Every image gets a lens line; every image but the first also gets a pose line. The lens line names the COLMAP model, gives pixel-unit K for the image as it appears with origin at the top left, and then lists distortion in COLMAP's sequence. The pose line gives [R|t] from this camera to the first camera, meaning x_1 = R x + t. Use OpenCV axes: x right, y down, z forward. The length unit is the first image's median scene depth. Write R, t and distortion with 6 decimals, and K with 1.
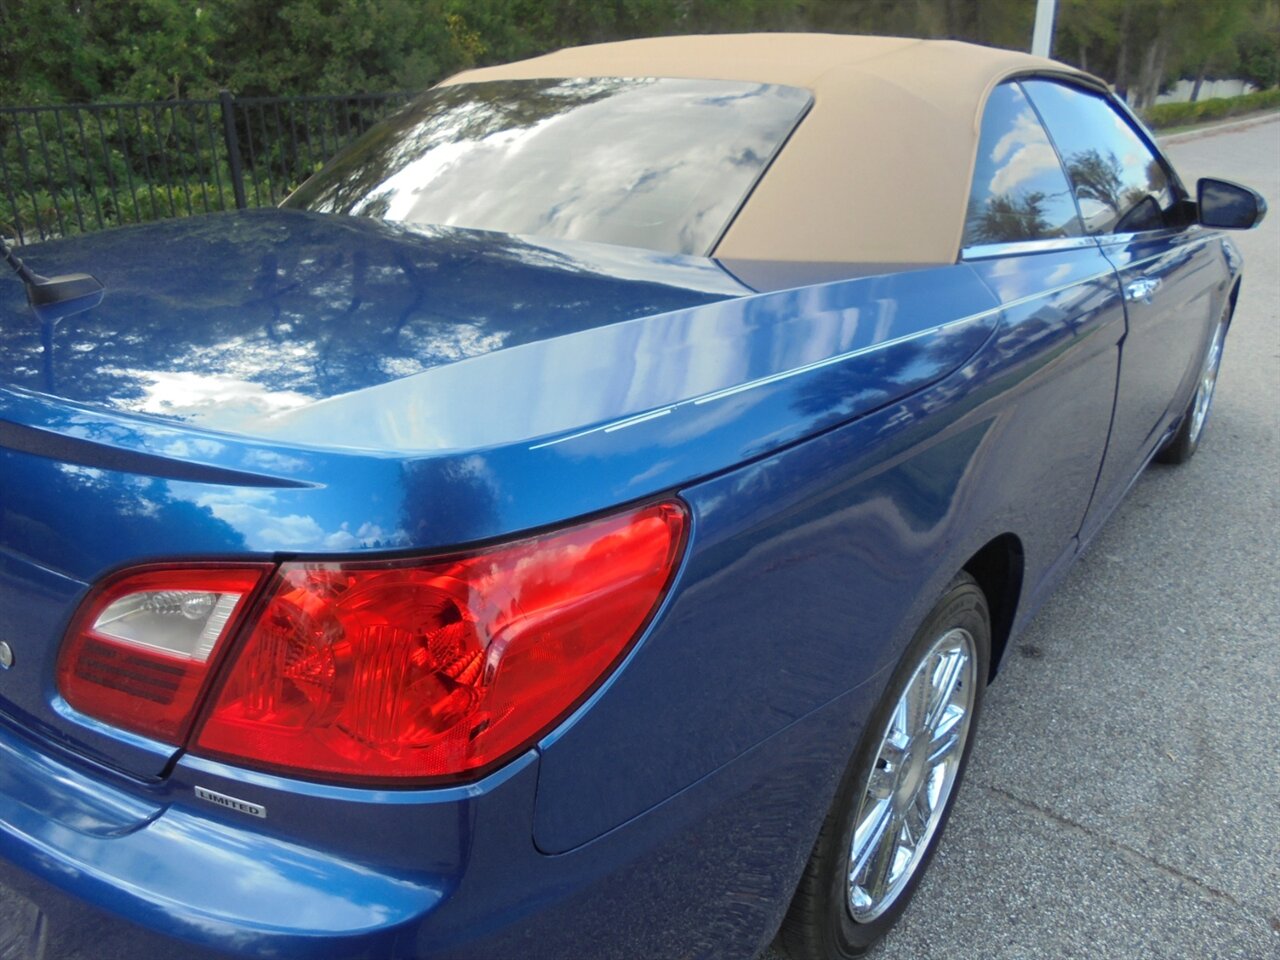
lens RADIAL K [[1003.5, 0, 650.3], [0, 1003.5, 481.2], [0, 0, 1]] dist [-0.121789, 0.077432]
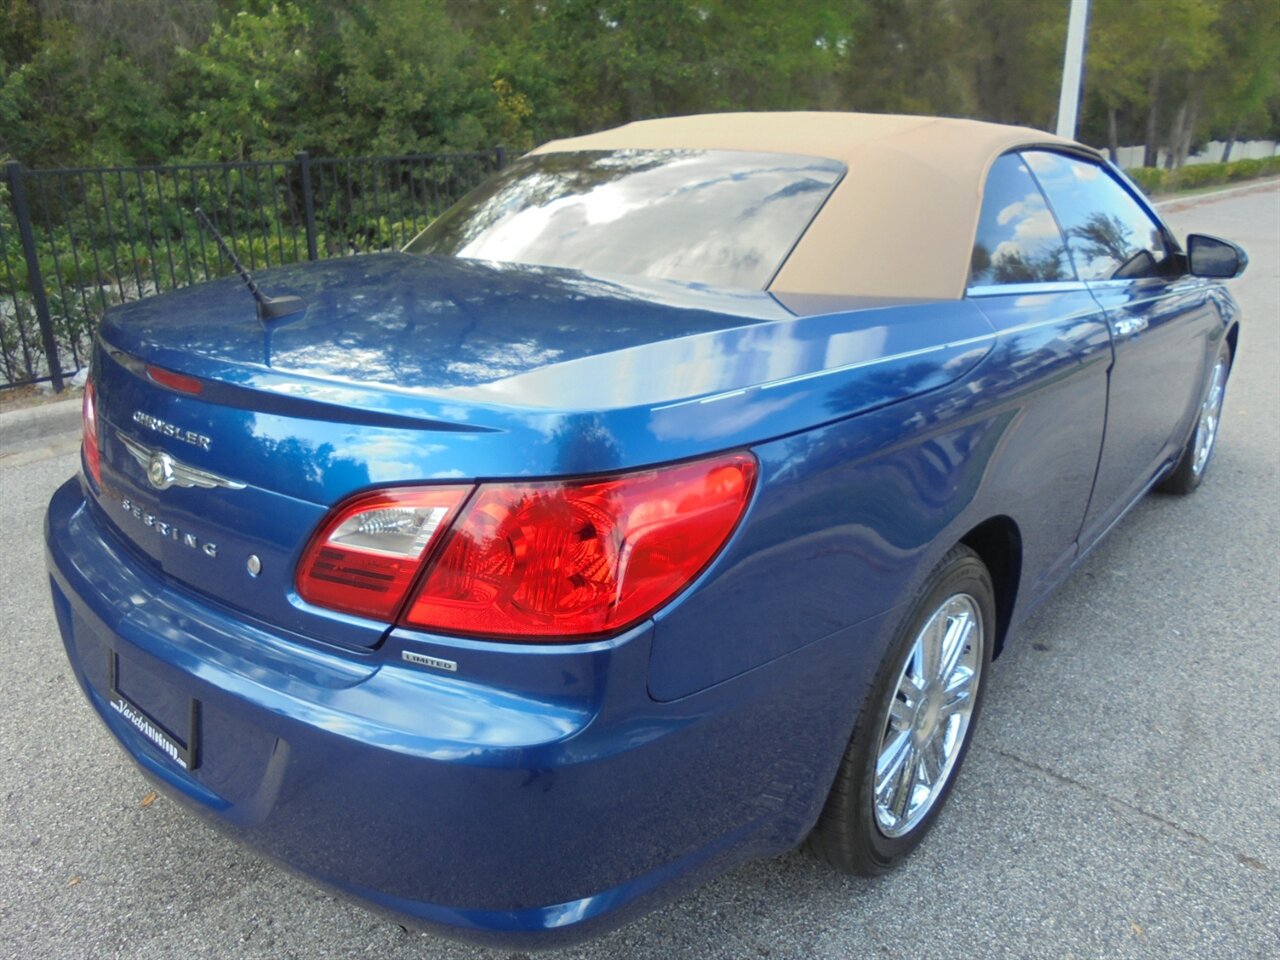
lens RADIAL K [[1003.5, 0, 646.0], [0, 1003.5, 472.6], [0, 0, 1]] dist [-0.121789, 0.077432]
pose [[0.999277, 0.011930, -0.036085, -0.029203], [-0.014186, 0.997917, -0.062926, 0.058504], [0.035260, 0.063392, 0.997366, -0.174865]]
